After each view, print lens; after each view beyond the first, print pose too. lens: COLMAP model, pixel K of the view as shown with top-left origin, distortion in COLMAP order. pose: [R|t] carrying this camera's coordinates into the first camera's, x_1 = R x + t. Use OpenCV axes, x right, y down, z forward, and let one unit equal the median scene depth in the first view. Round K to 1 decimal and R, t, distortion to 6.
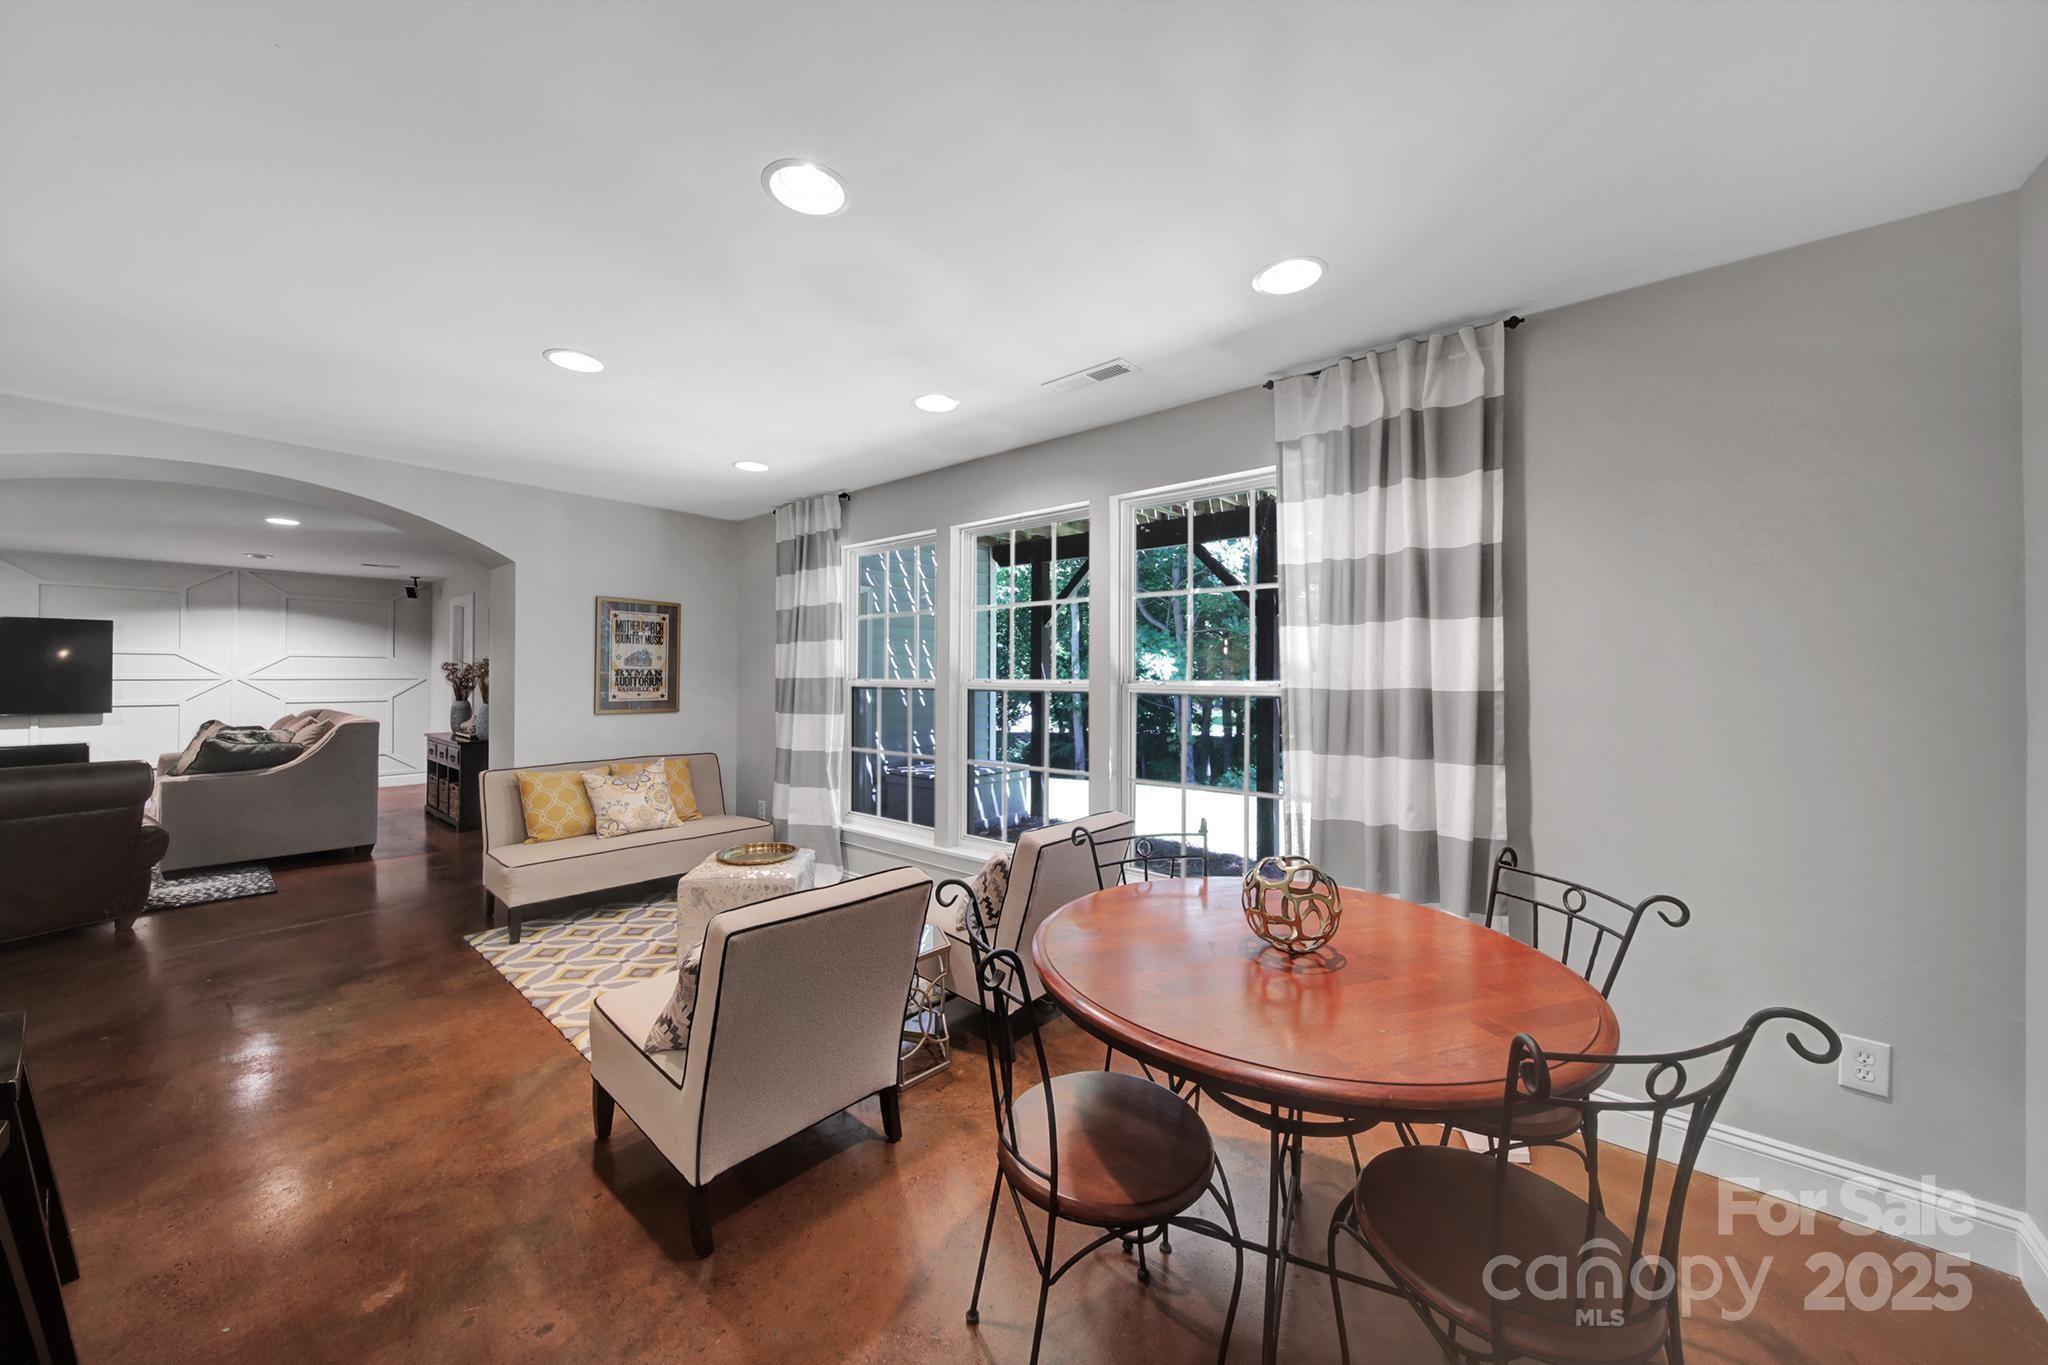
lens RADIAL K [[726.8, 0, 1021.9], [0, 726.8, 663.4], [0, 0, 1]] dist [0.000098, -0.000077]
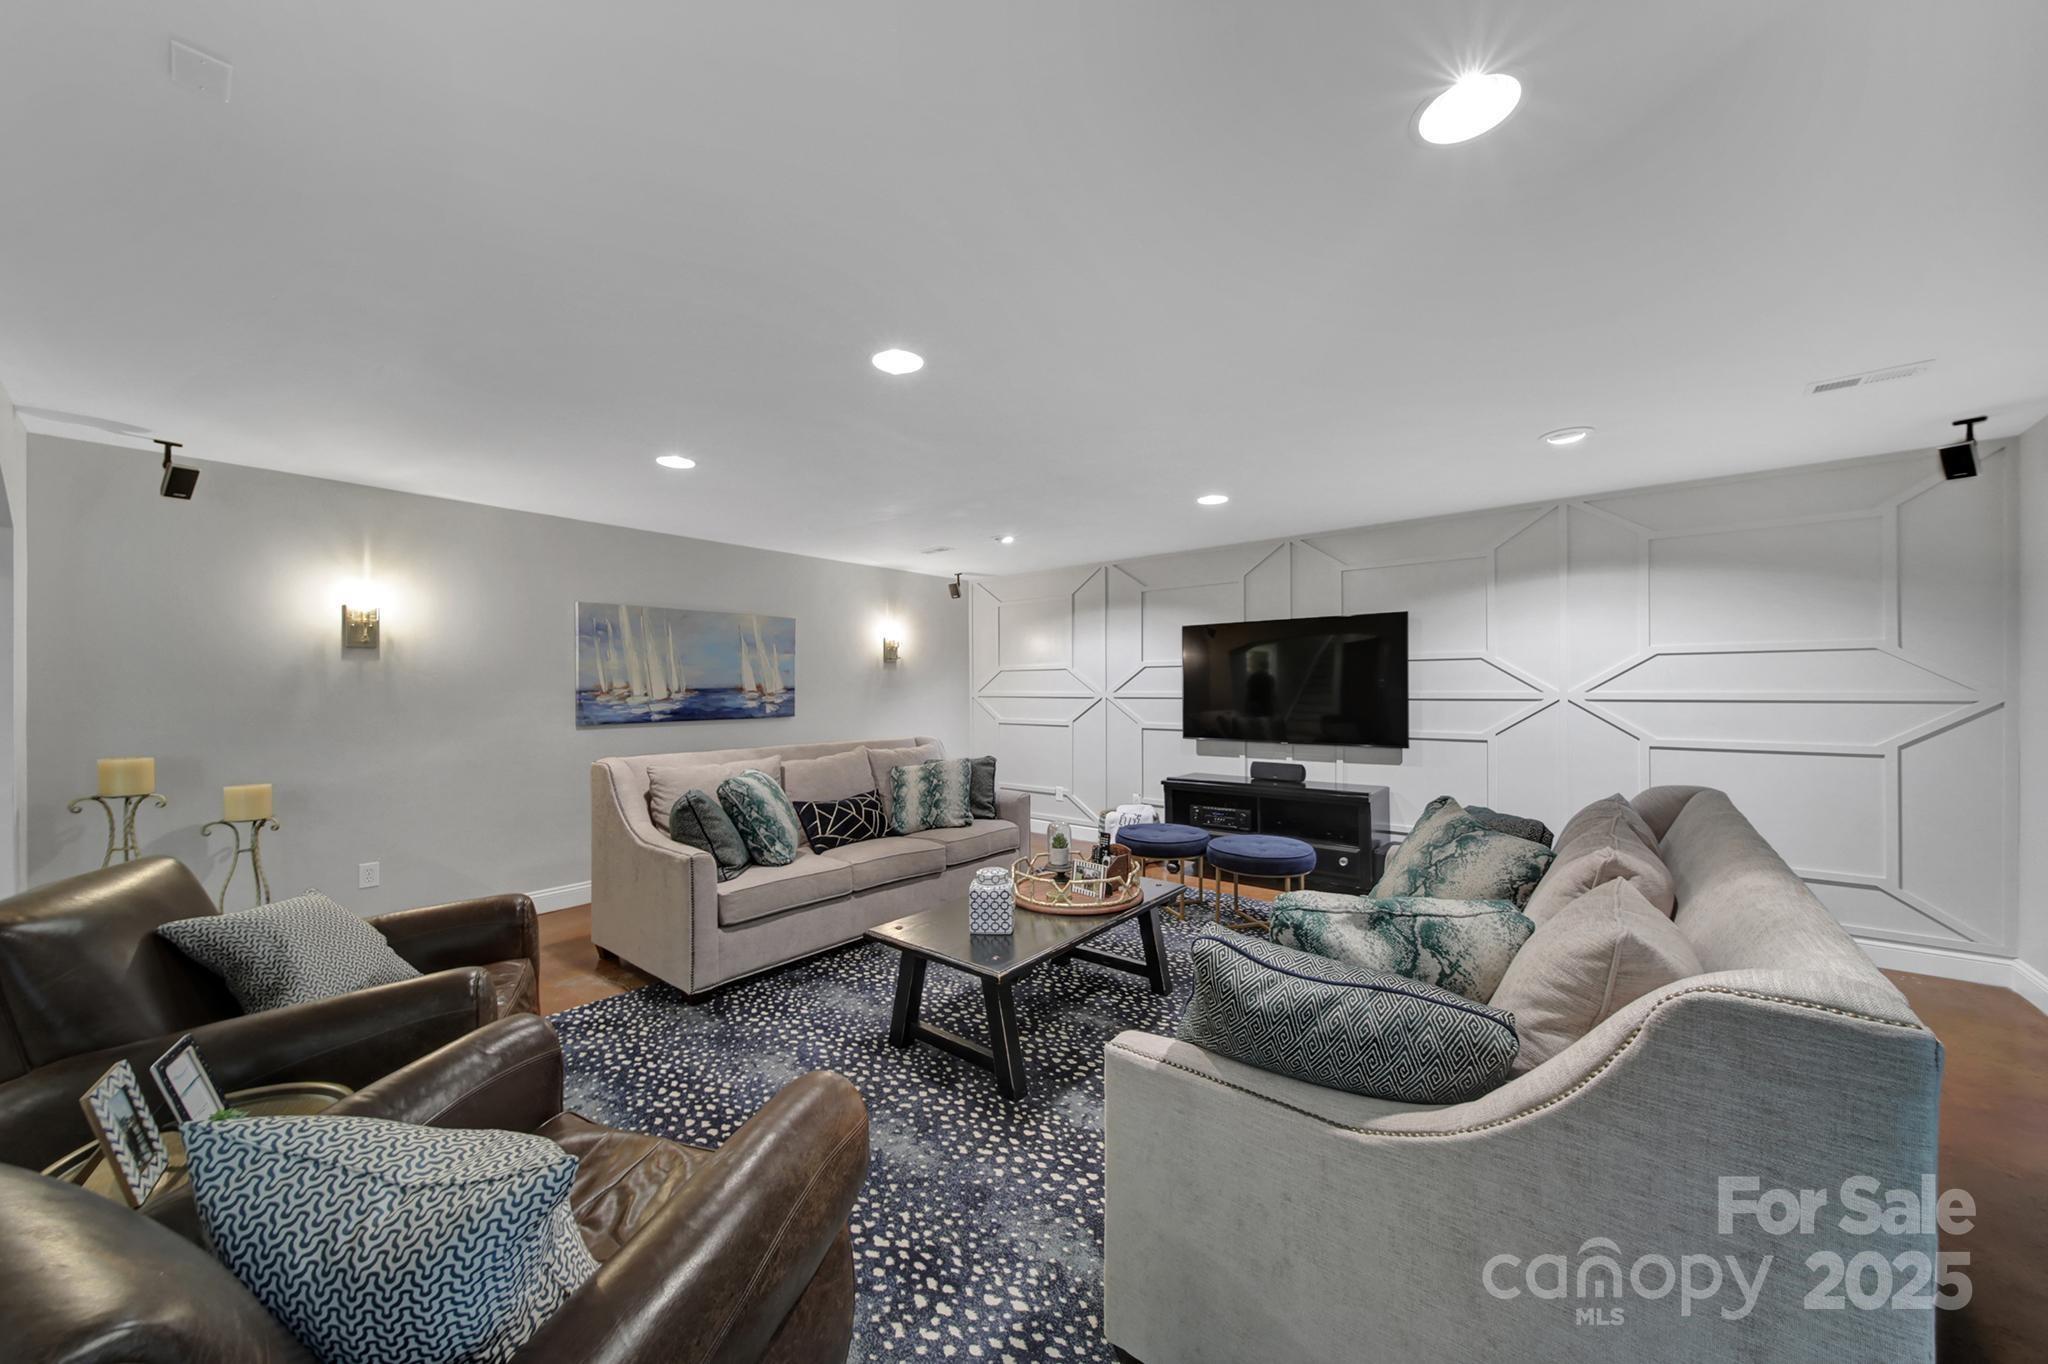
lens RADIAL K [[733.7, 0, 1024.0], [0, 733.7, 682.0], [0, 0, 1]] dist [0.001273, 0.000180]
pose [[0.004065, -0.010411, -0.999938, -0.626192], [0.020446, 0.999738, -0.010326, 0.006714], [0.999783, -0.020402, 0.004277, 0.699924]]
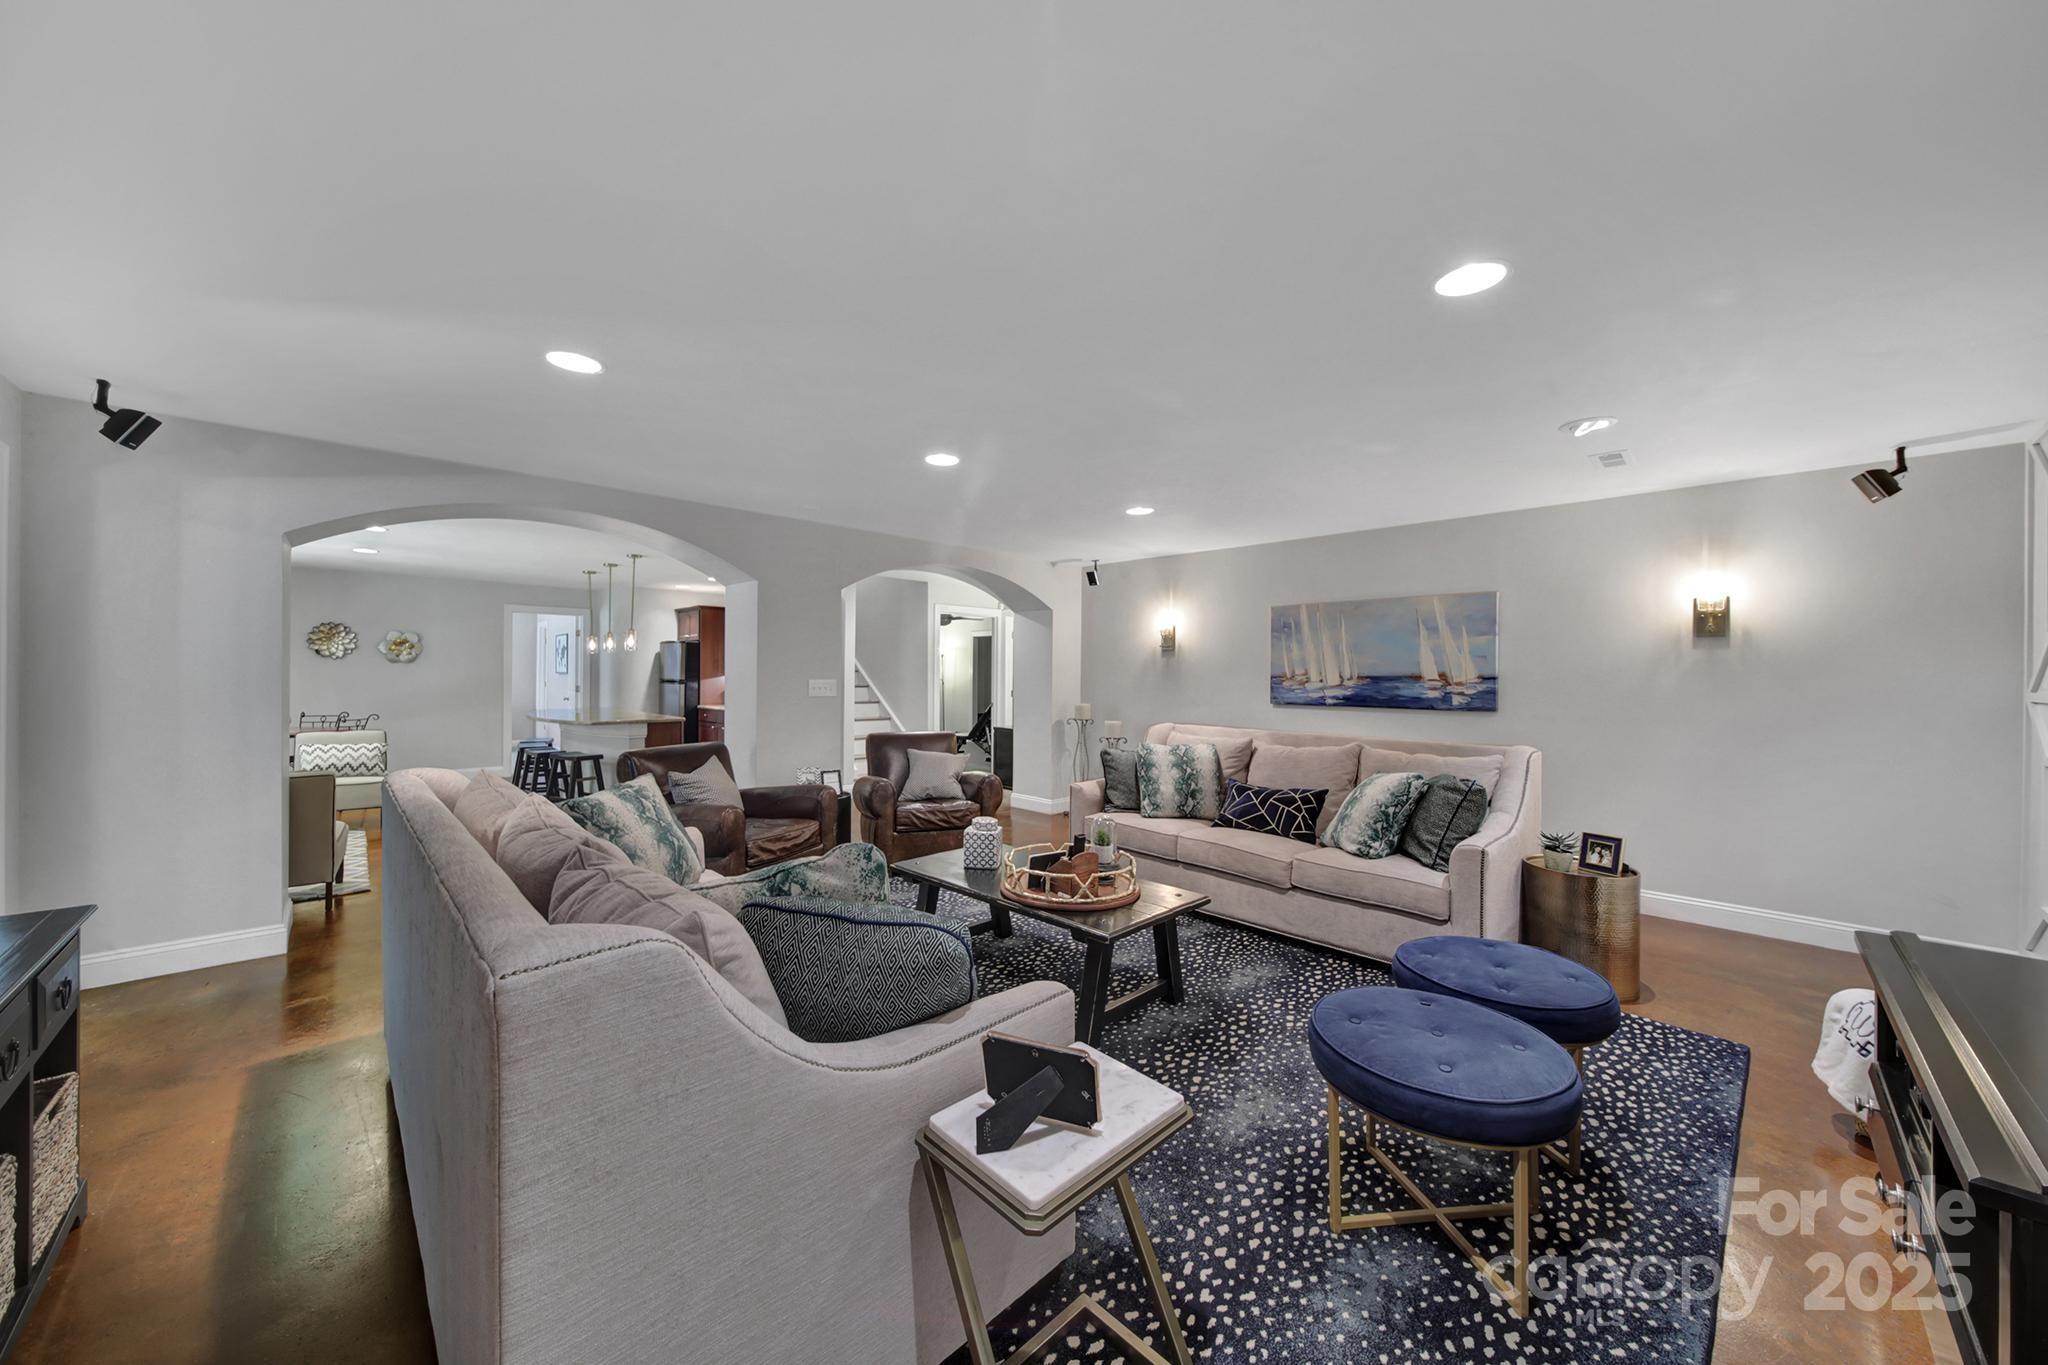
lens RADIAL K [[717.8, 0, 1036.7], [0, 717.8, 692.8], [0, 0, 1]] dist [-0.001269, -0.000107]
pose [[-0.996532, -0.013788, 0.082064, -1.132563], [-0.013023, 0.999867, 0.009856, 0.014032], [-0.082189, 0.008753, -0.996578, 1.186475]]
